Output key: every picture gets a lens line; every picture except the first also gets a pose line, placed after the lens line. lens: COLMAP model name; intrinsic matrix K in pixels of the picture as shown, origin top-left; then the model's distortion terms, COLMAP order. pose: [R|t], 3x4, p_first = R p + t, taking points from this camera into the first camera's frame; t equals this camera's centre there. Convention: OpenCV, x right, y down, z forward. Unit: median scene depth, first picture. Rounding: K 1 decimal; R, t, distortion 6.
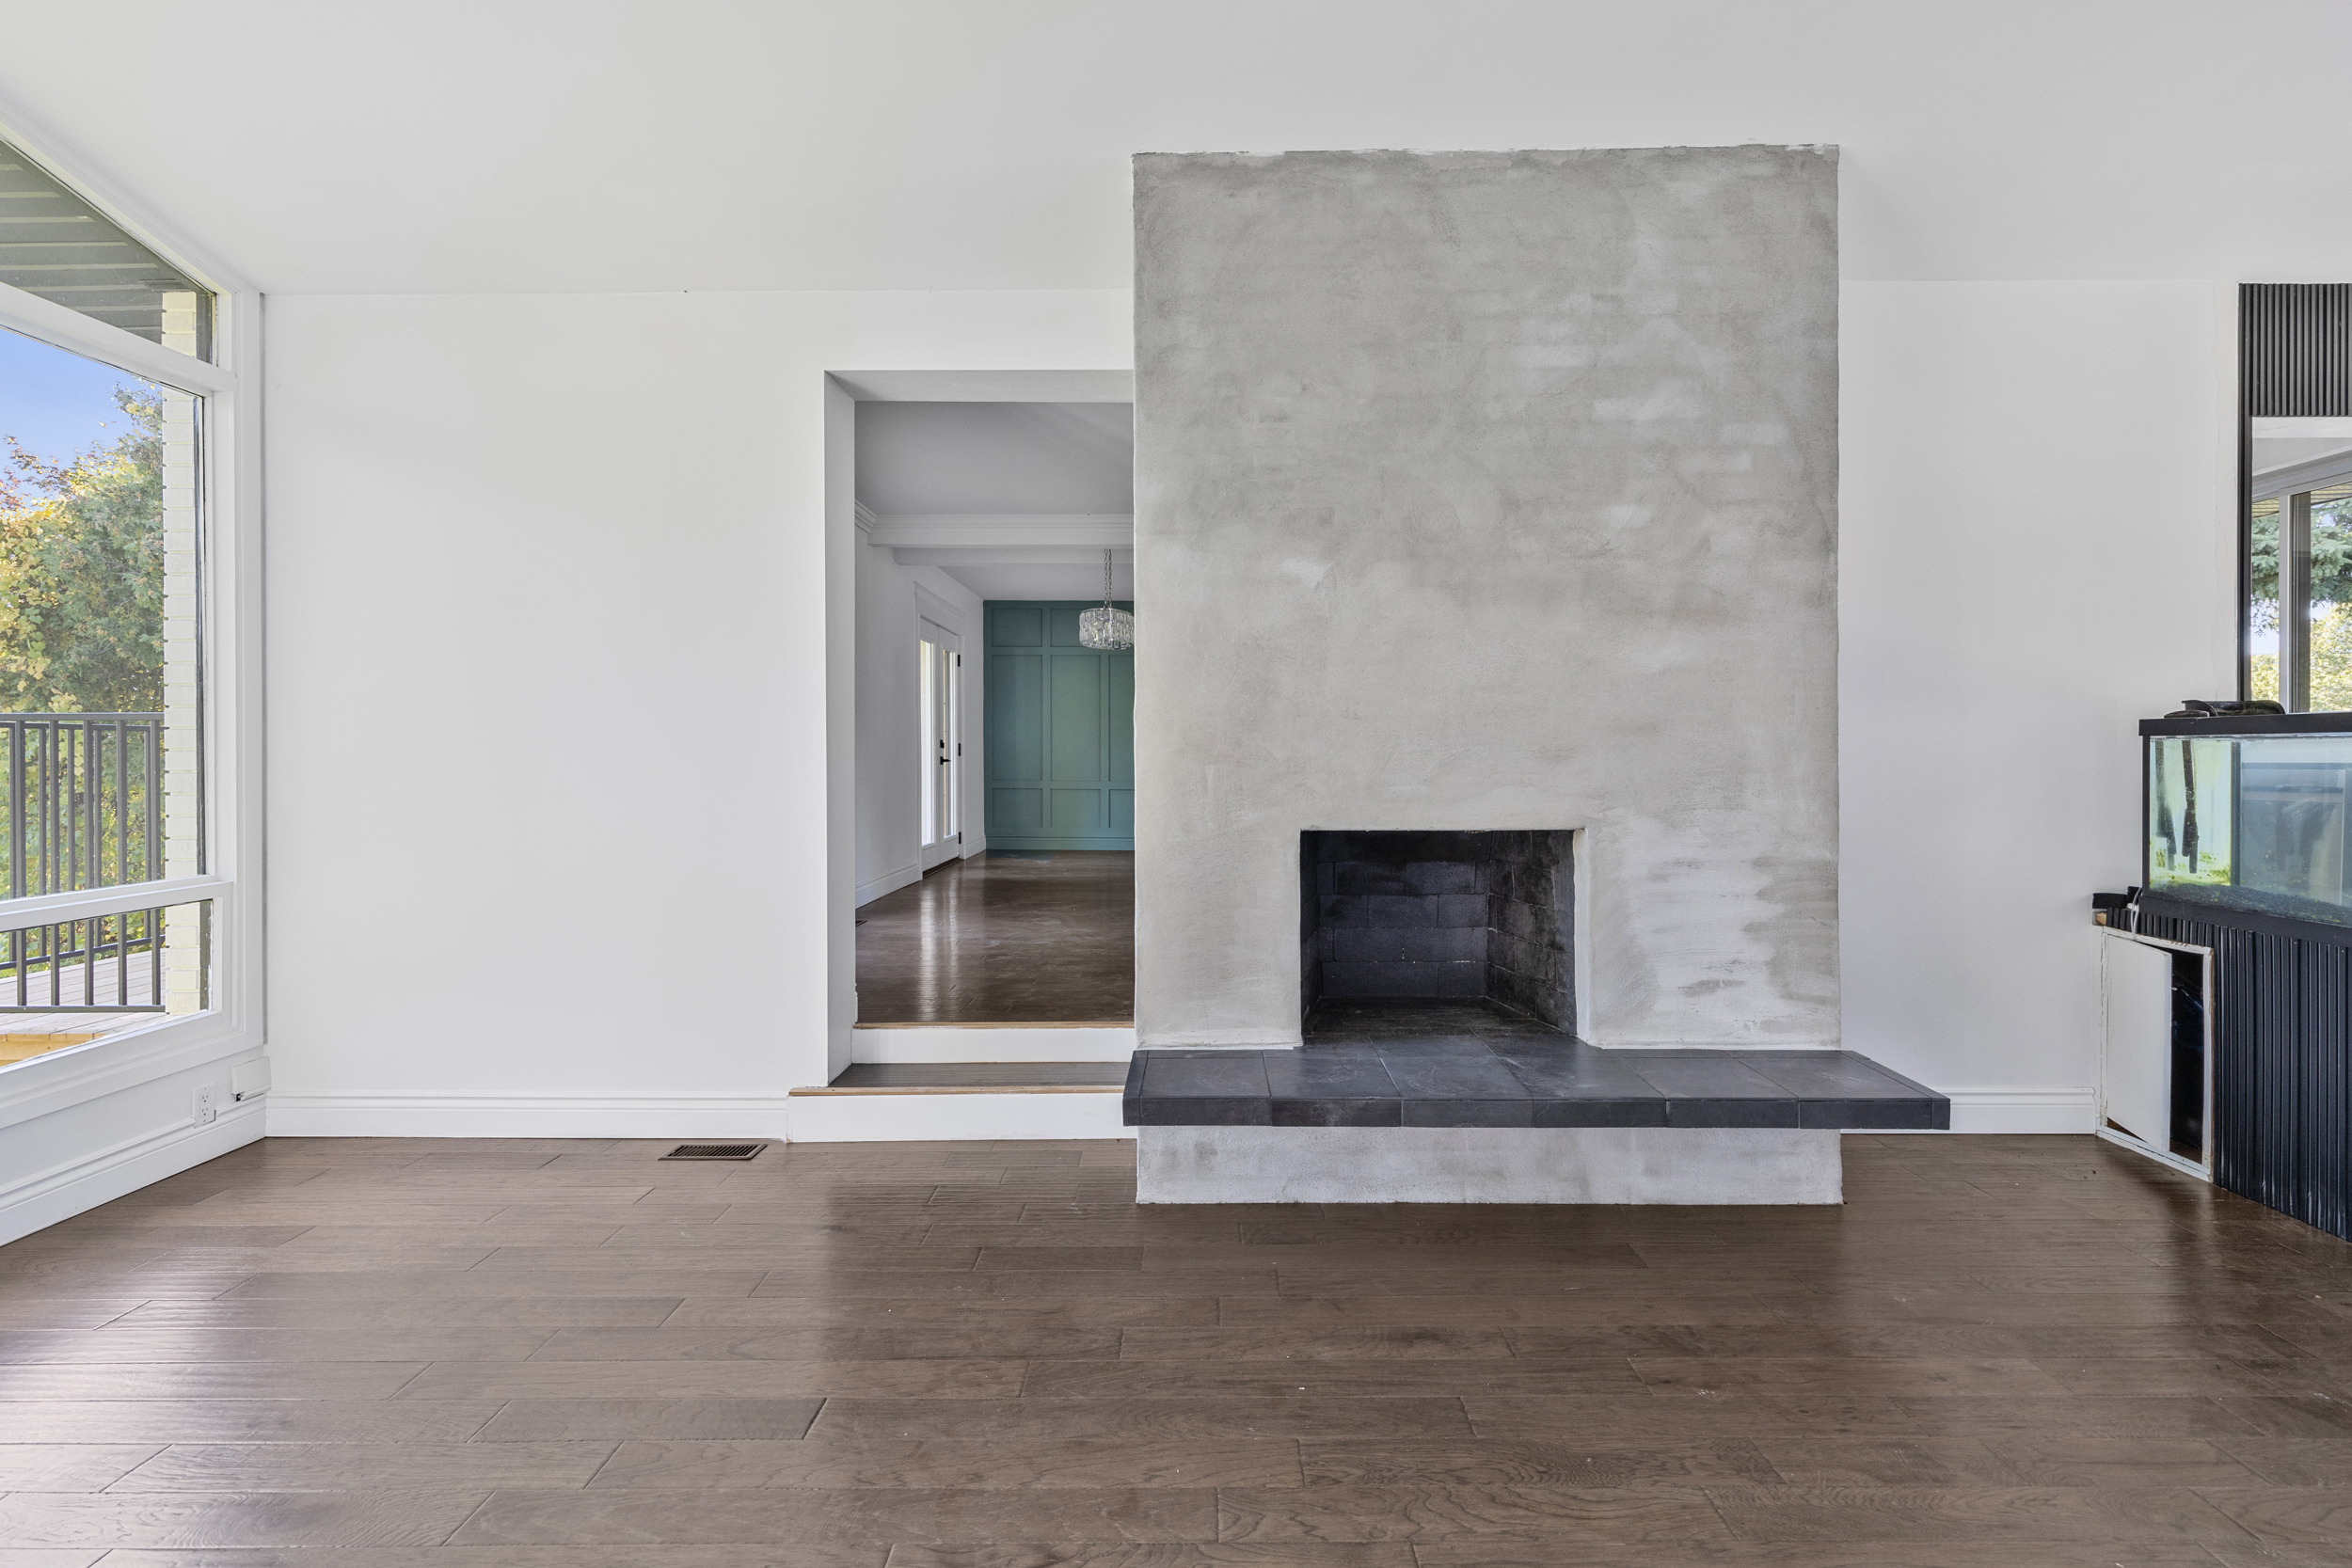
lens RADIAL K [[1076.2, 0, 1181.3], [0, 1076.2, 765.2], [0, 0, 1]] dist [0.008844, 0.001048]
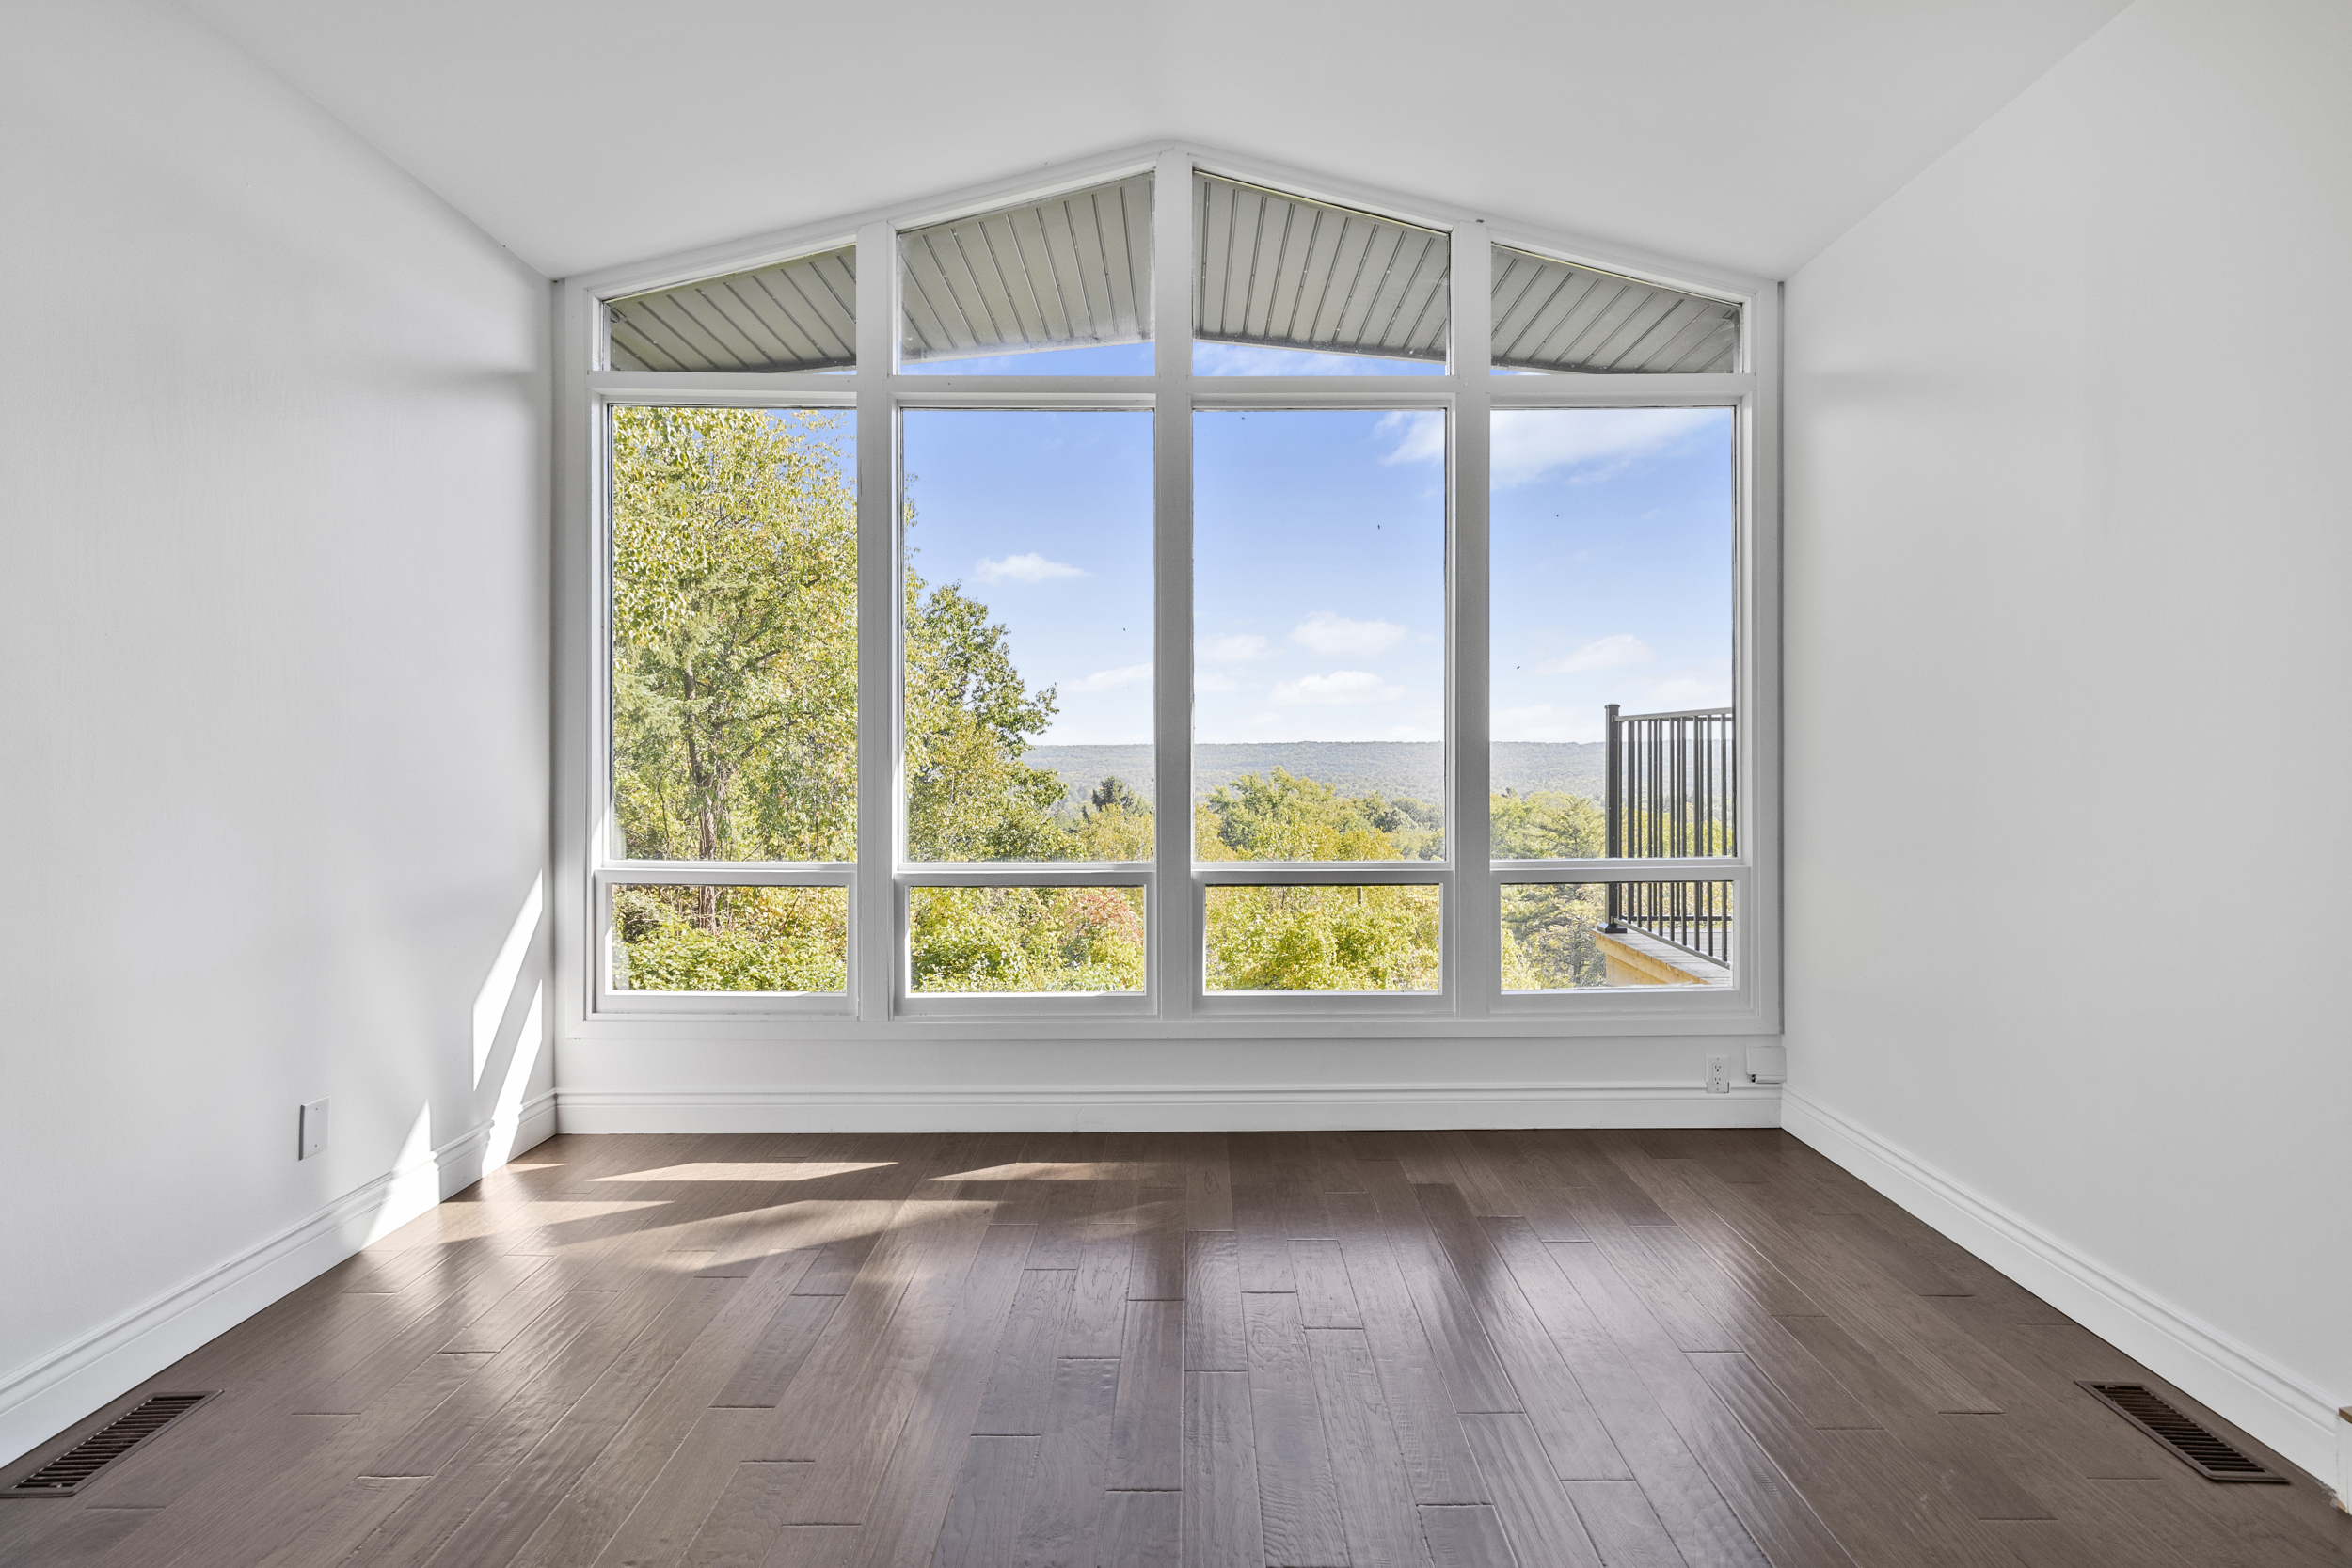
lens RADIAL K [[1076.2, 0, 1198.6], [0, 1076.2, 745.8], [0, 0, 1]] dist [0.008844, 0.001048]
pose [[0.020683, 0.002001, -0.999784, 0.161397], [-0.000542, 0.999998, 0.001990, -0.012385], [0.999786, 0.000500, 0.020684, 0.521060]]
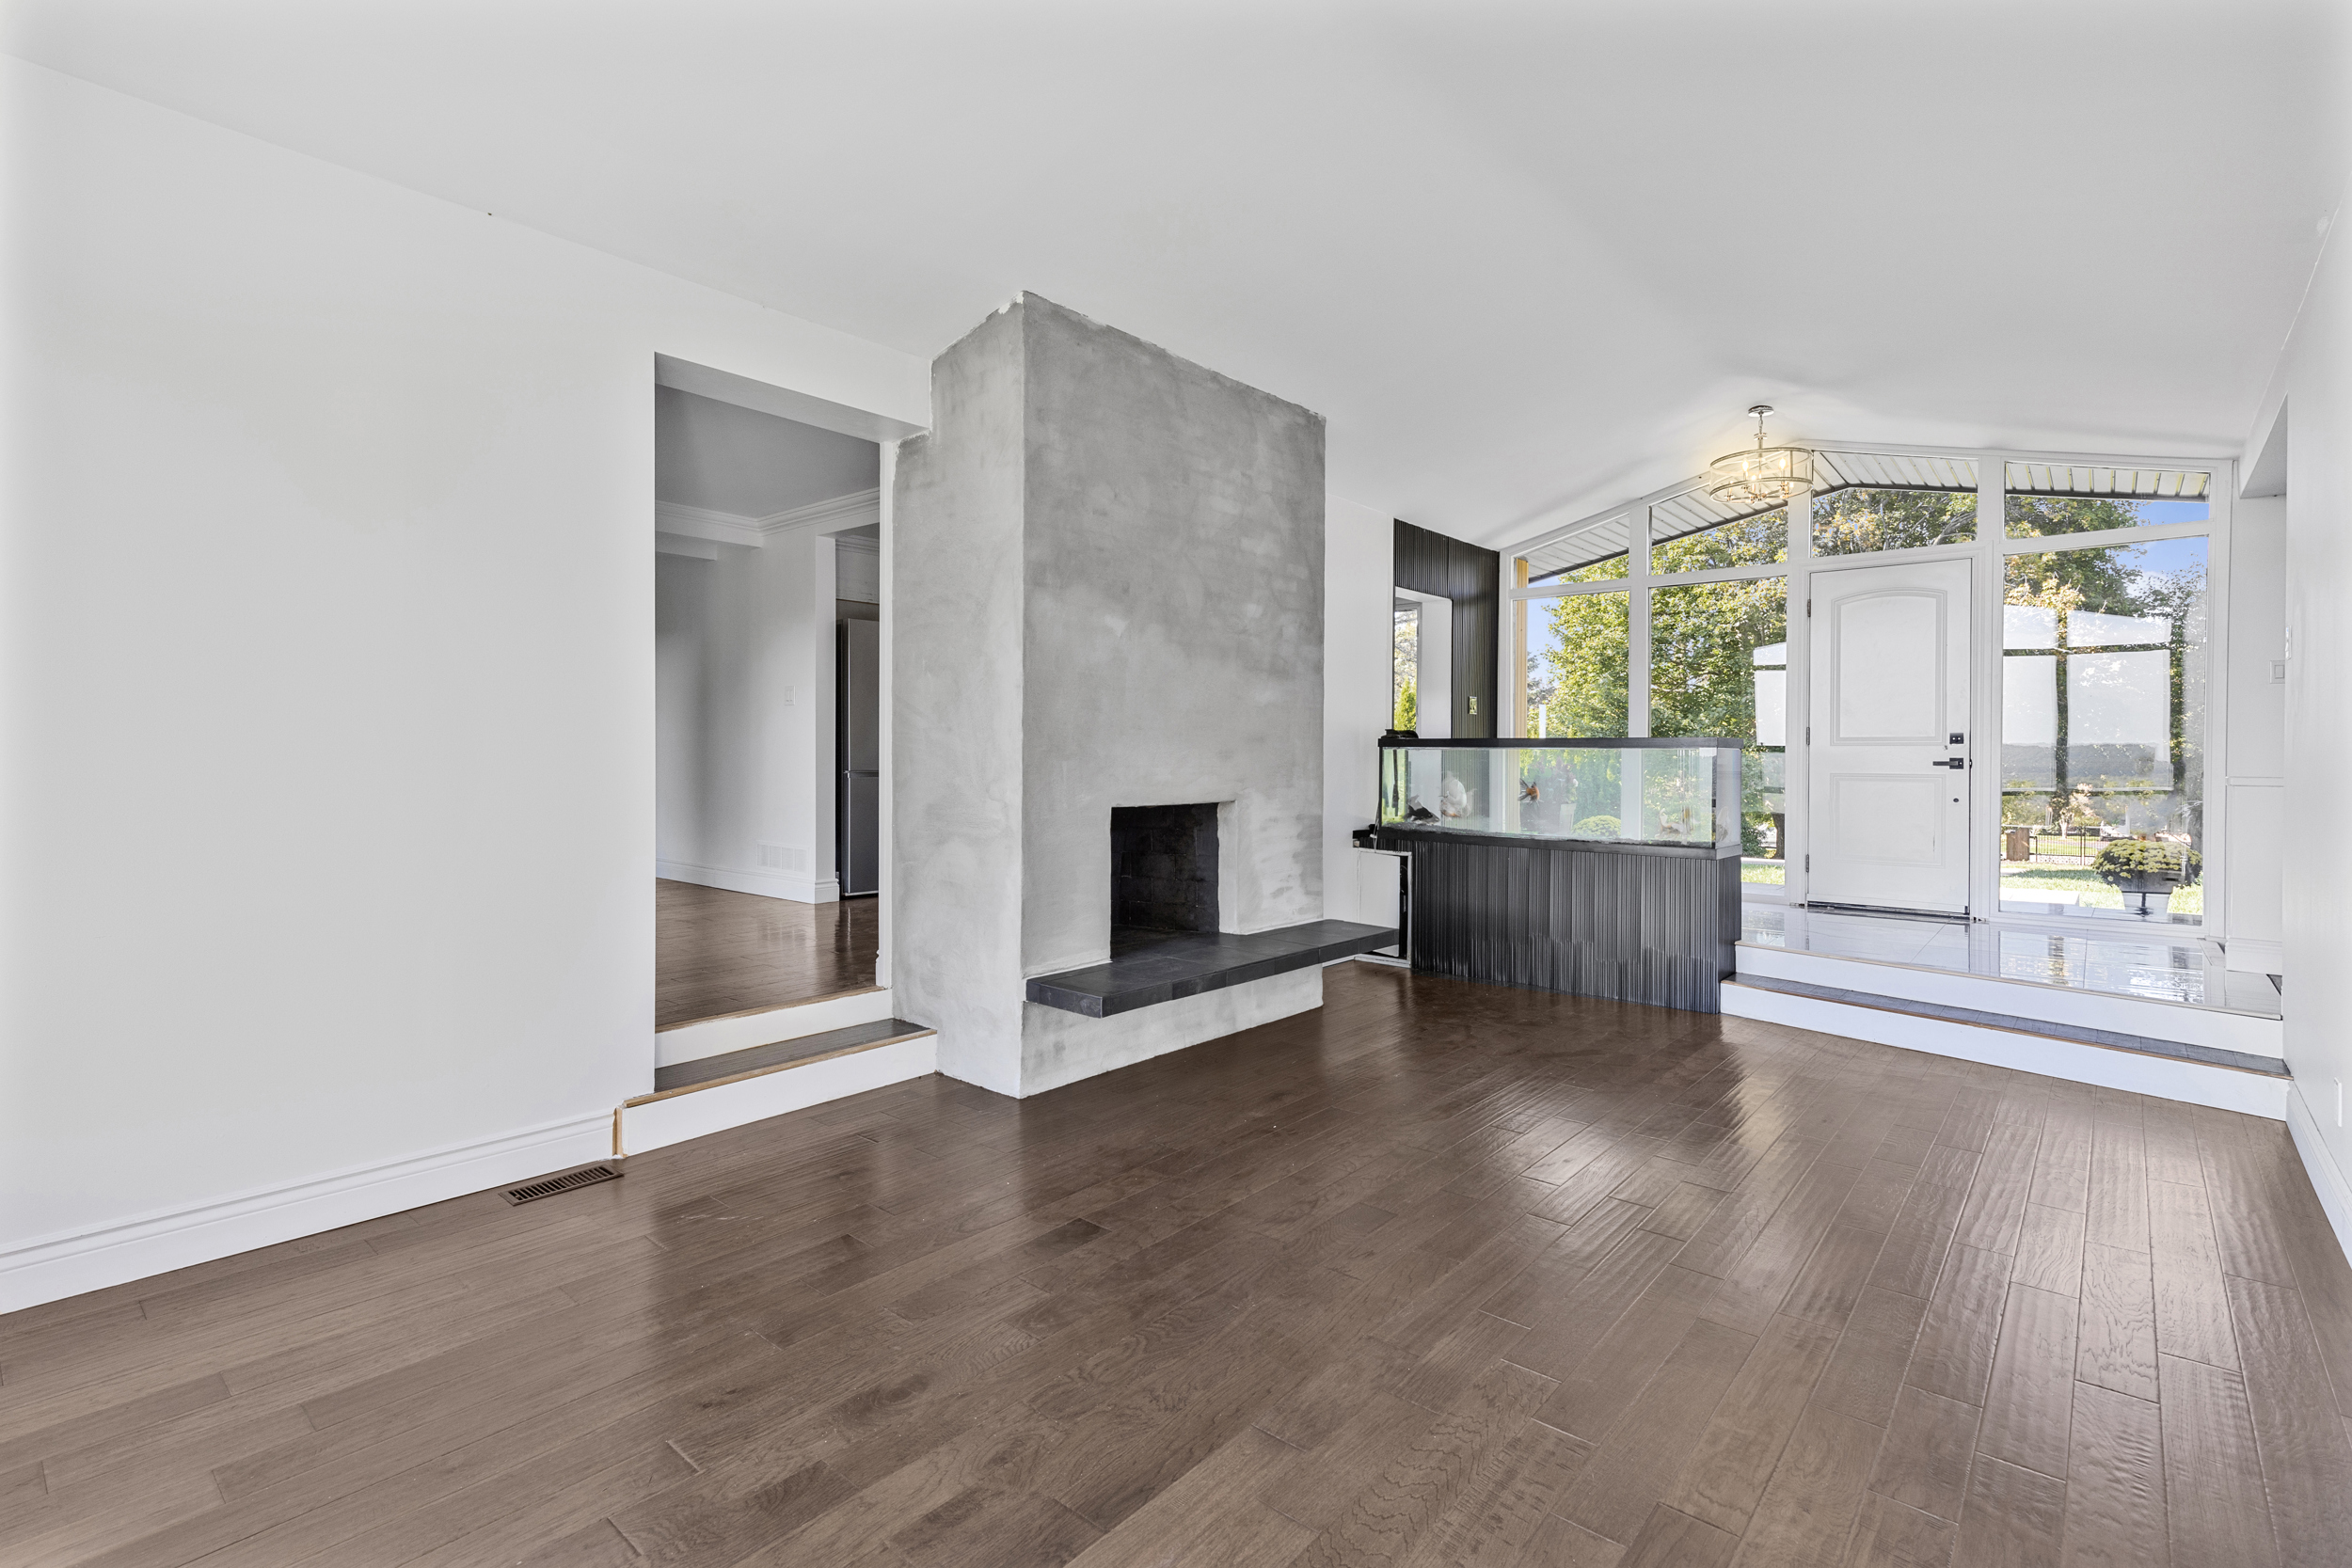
lens RADIAL K [[1076.2, 0, 1219.9], [0, 1076.2, 771.1], [0, 0, 1]] dist [0.008844, 0.001048]
pose [[0.638191, -0.005005, 0.769862, -0.886334], [0.000396, 0.999981, 0.006173, 0.004131], [-0.769878, -0.003635, 0.638181, -0.011277]]
